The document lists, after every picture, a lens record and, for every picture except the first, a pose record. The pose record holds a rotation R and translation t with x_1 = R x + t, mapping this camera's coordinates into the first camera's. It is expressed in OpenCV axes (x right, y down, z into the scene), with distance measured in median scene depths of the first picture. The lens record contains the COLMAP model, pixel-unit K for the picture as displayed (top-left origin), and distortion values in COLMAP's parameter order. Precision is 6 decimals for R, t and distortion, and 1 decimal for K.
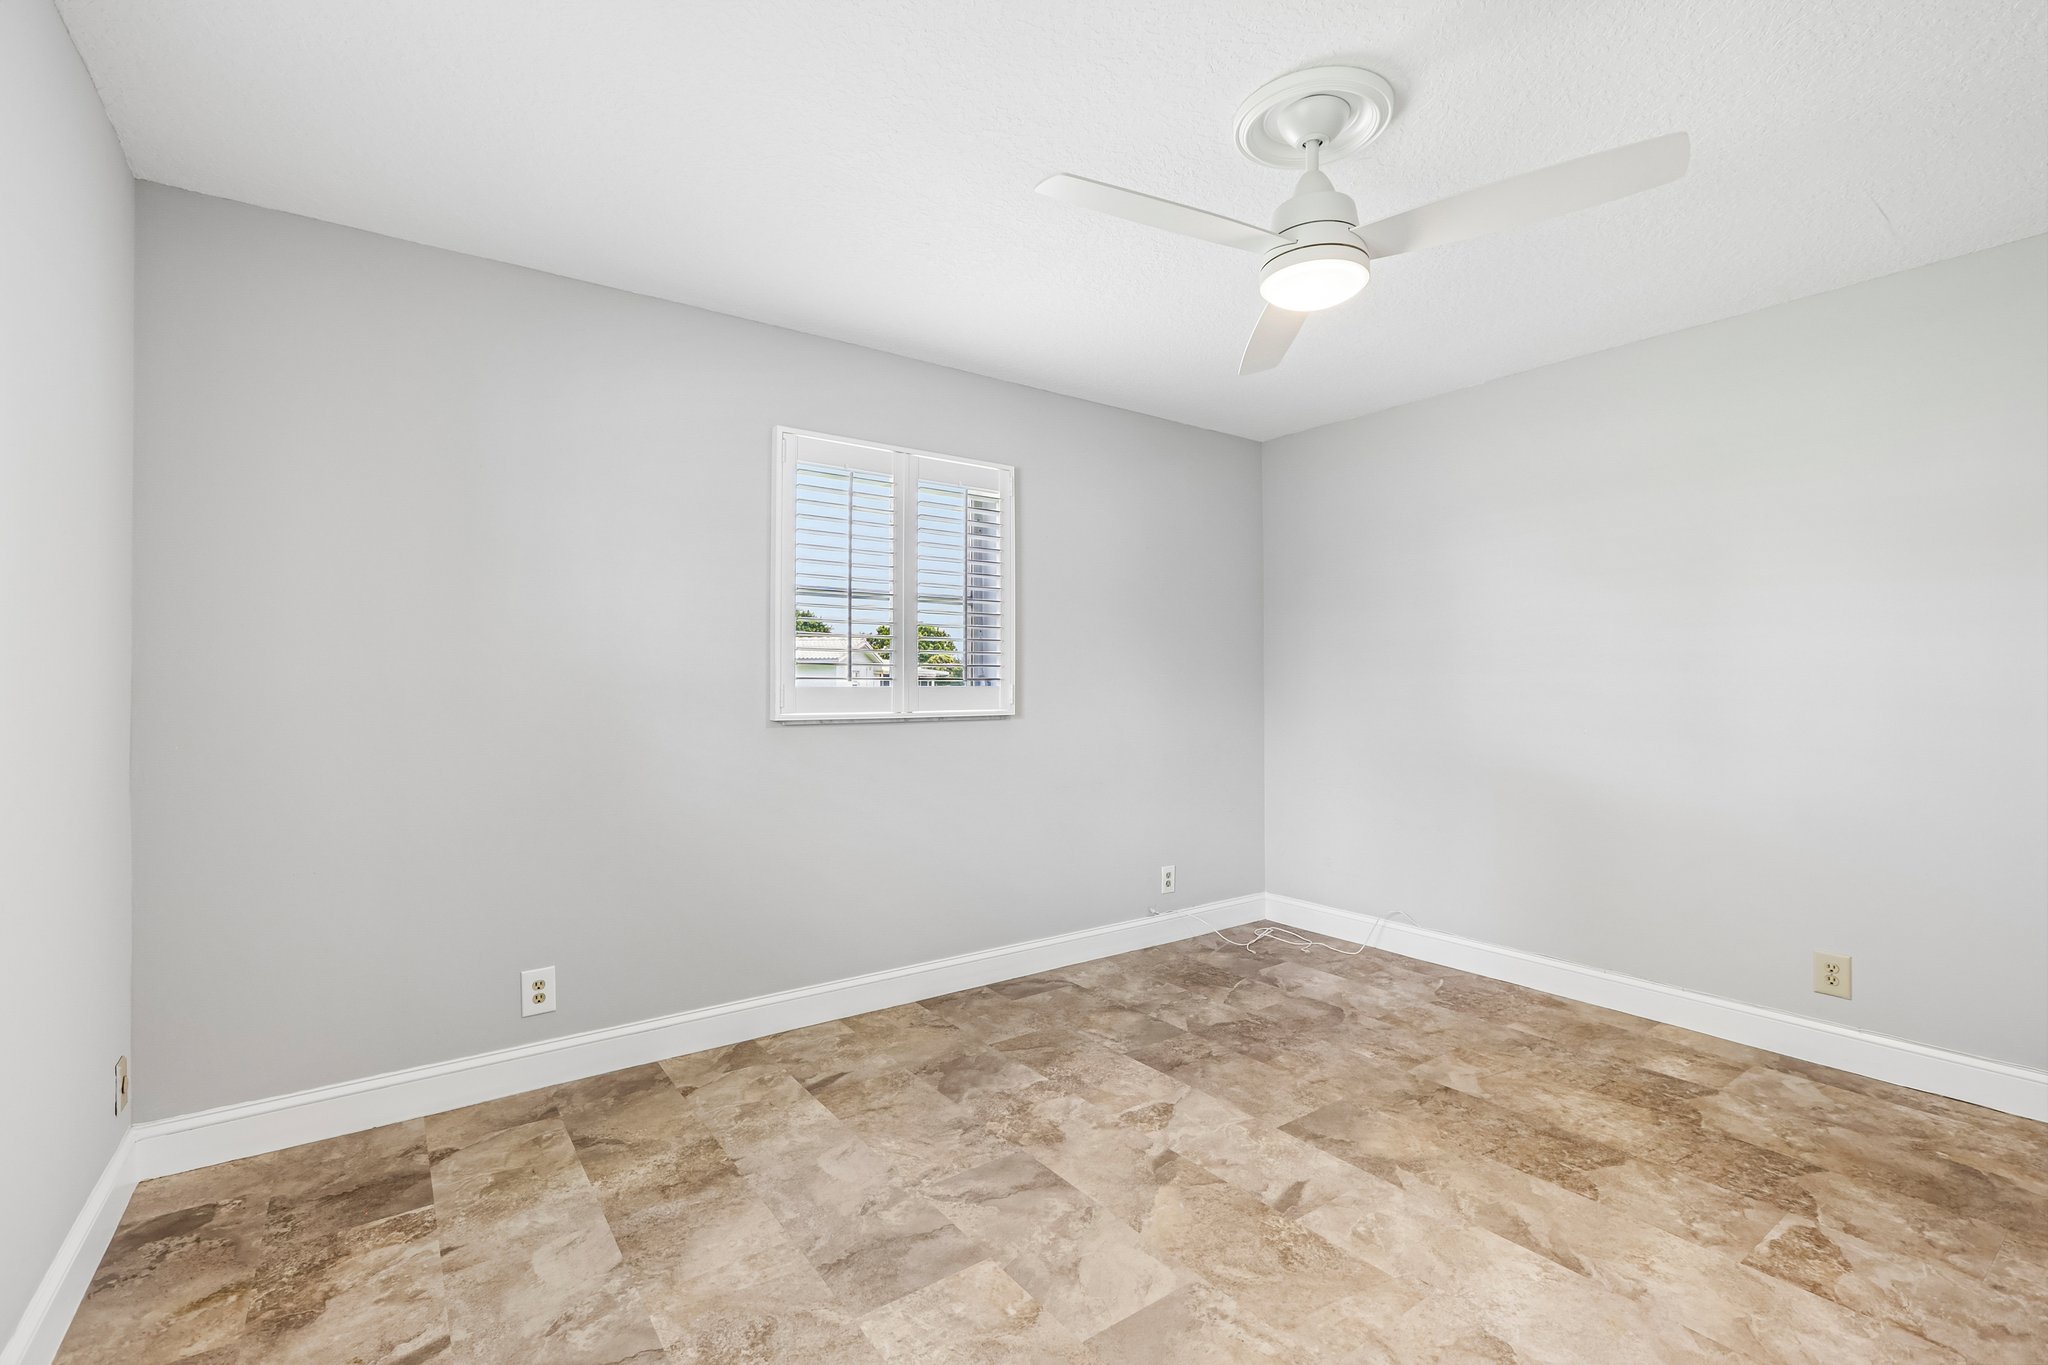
lens RADIAL K [[909.3, 0, 1028.3], [0, 909.3, 689.6], [0, 0, 1]] dist [-0.002690, 0.002023]
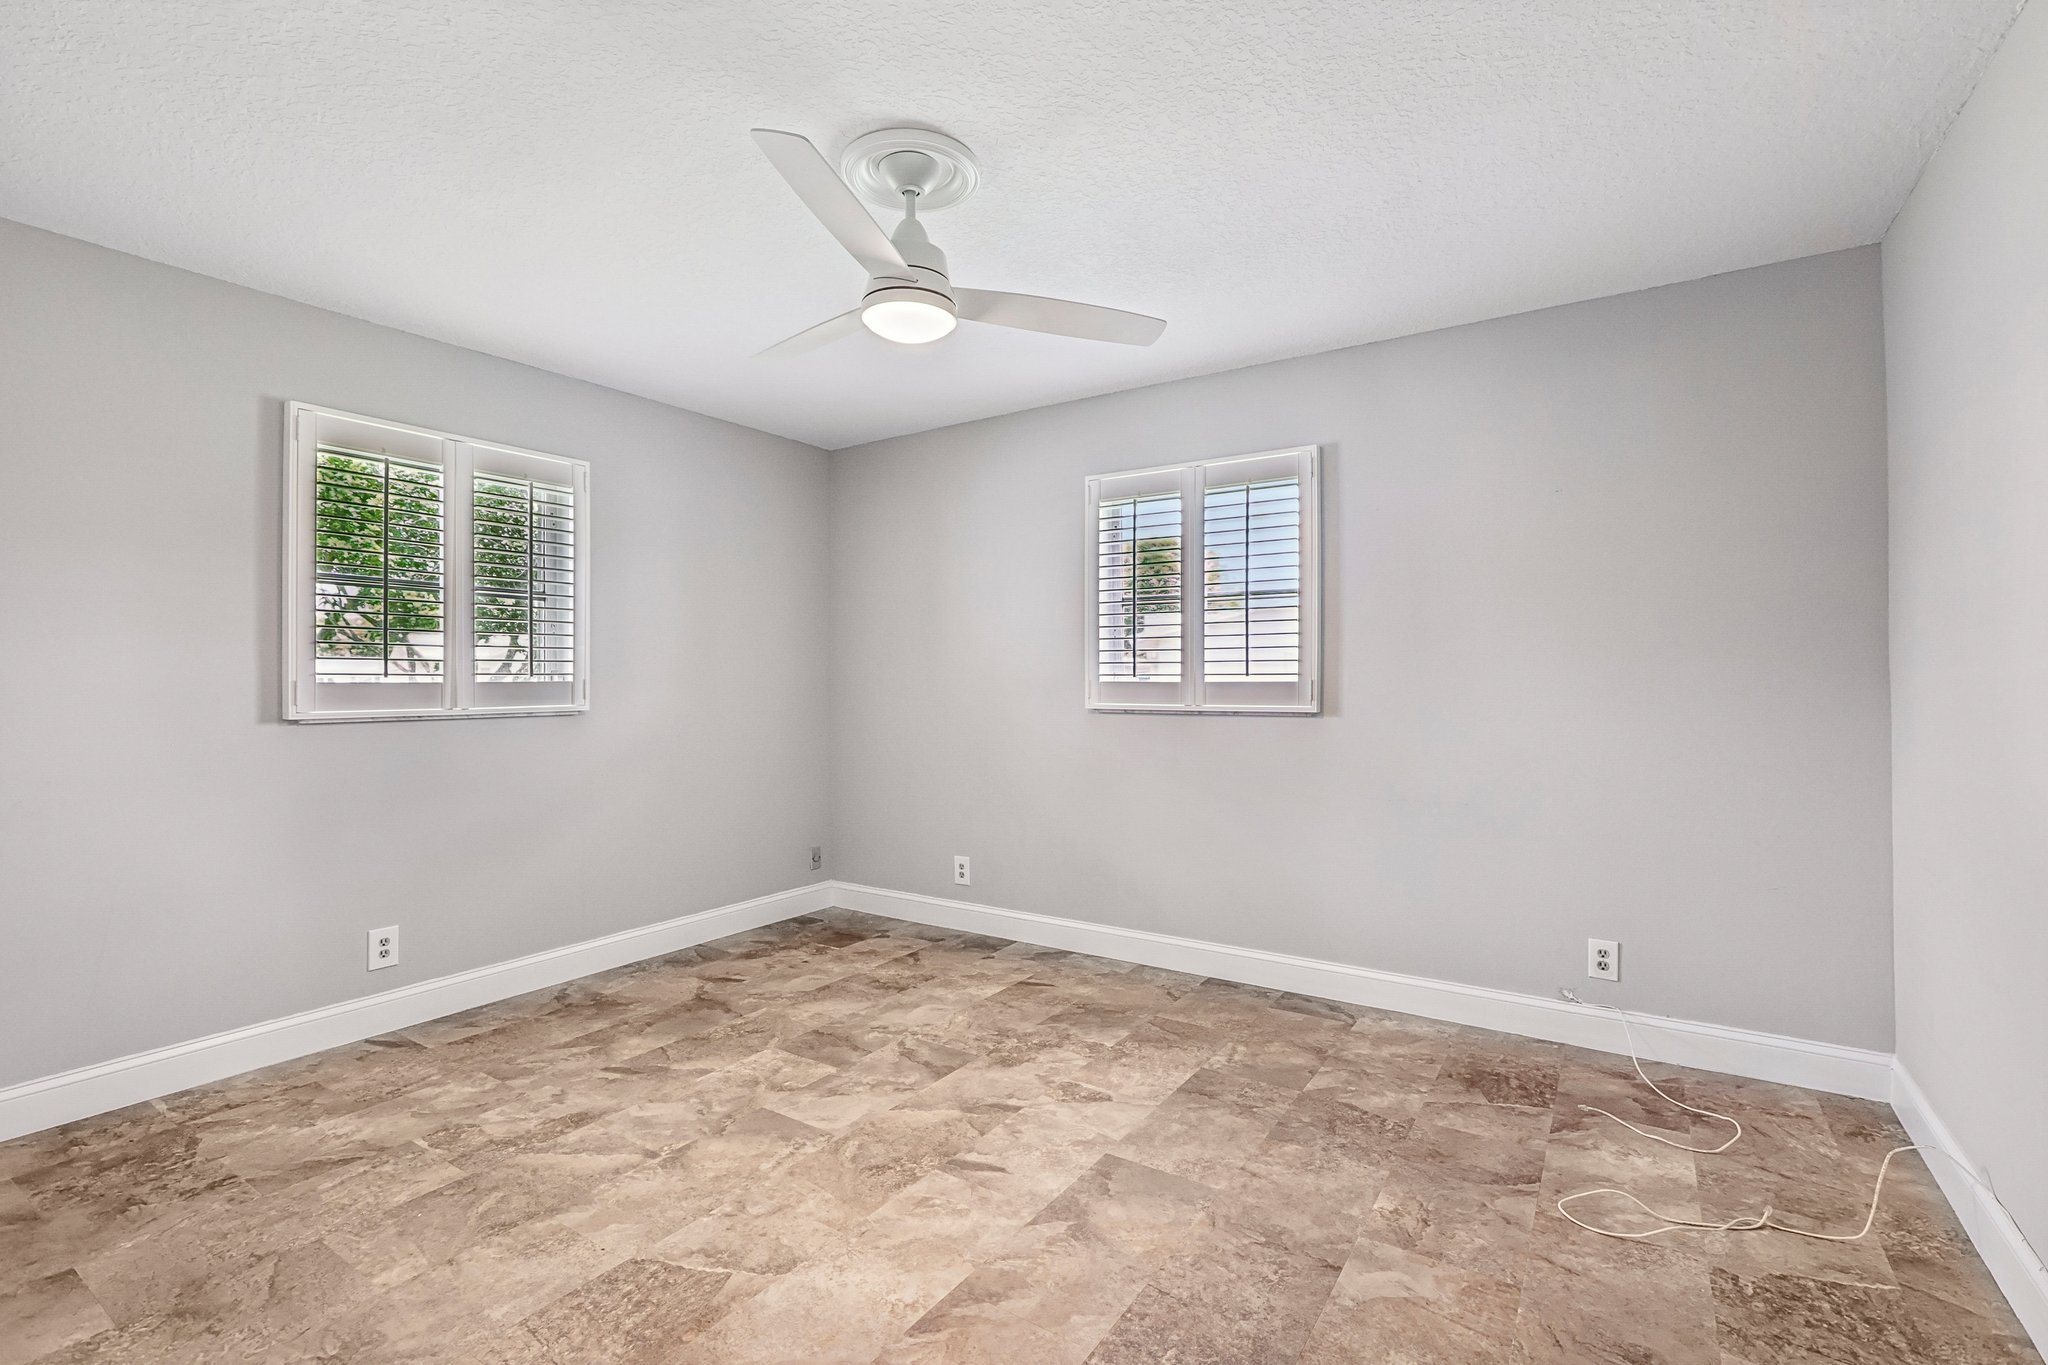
lens RADIAL K [[909.3, 0, 1022.0], [0, 909.3, 673.4], [0, 0, 1]] dist [-0.002690, 0.002023]
pose [[0.349447, -0.007715, -0.936924, 1.078221], [-0.002963, 0.999952, -0.009339, -0.004379], [0.936951, 0.006039, 0.349407, 0.561406]]
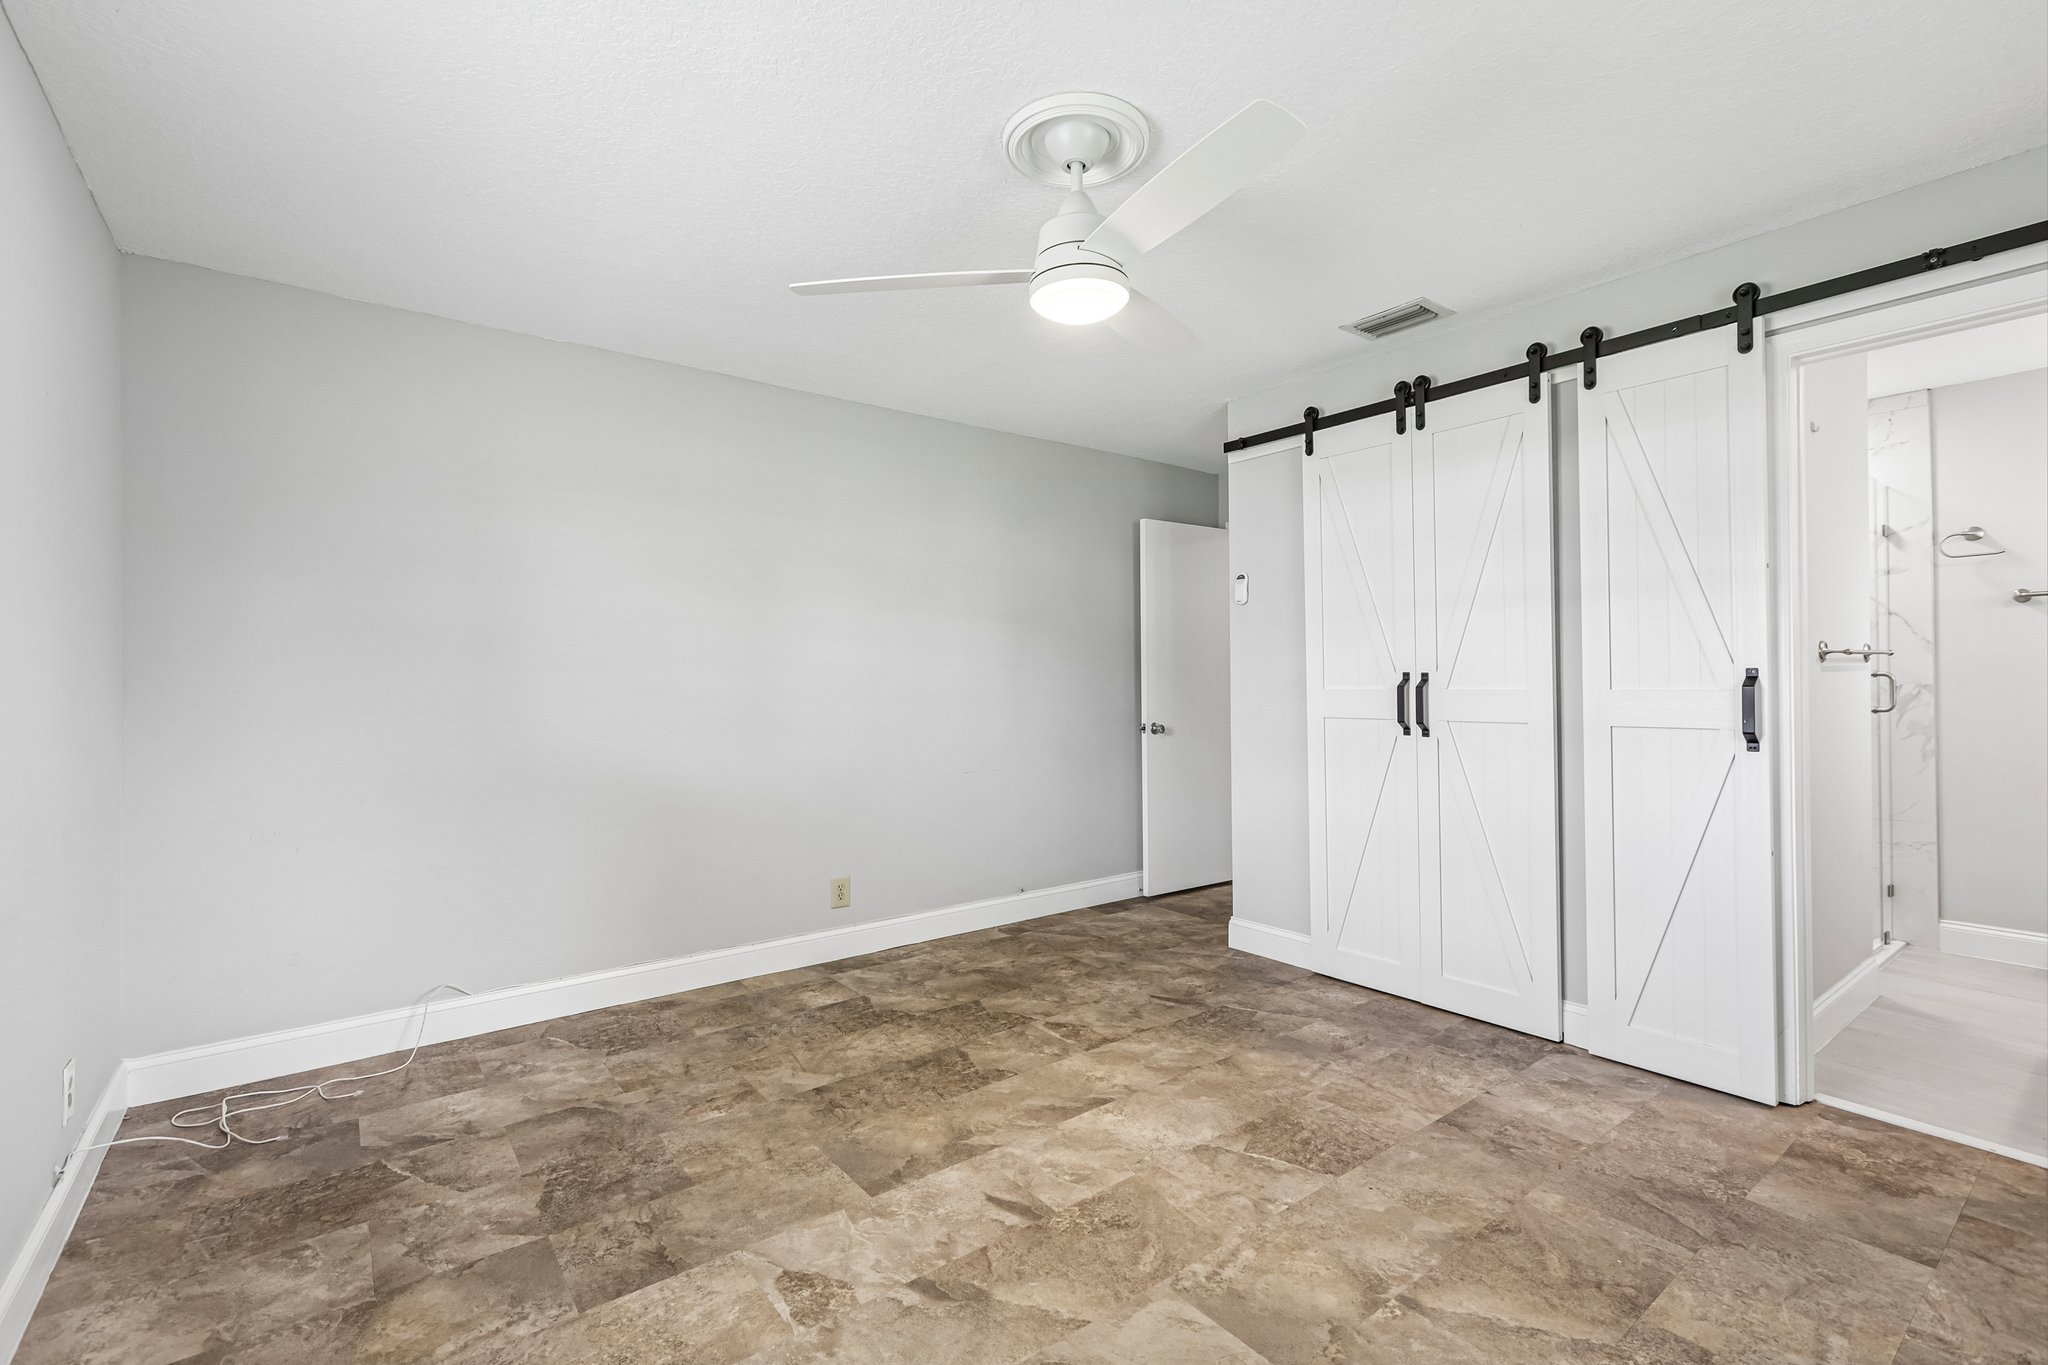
lens RADIAL K [[909.3, 0, 1025.1], [0, 909.3, 674.5], [0, 0, 1]] dist [-0.002690, 0.002023]
pose [[-0.027380, 0.008586, 0.999588, -0.568860], [0.013170, 0.999879, -0.008227, -0.003290], [-0.999538, 0.012939, -0.027489, 0.834339]]
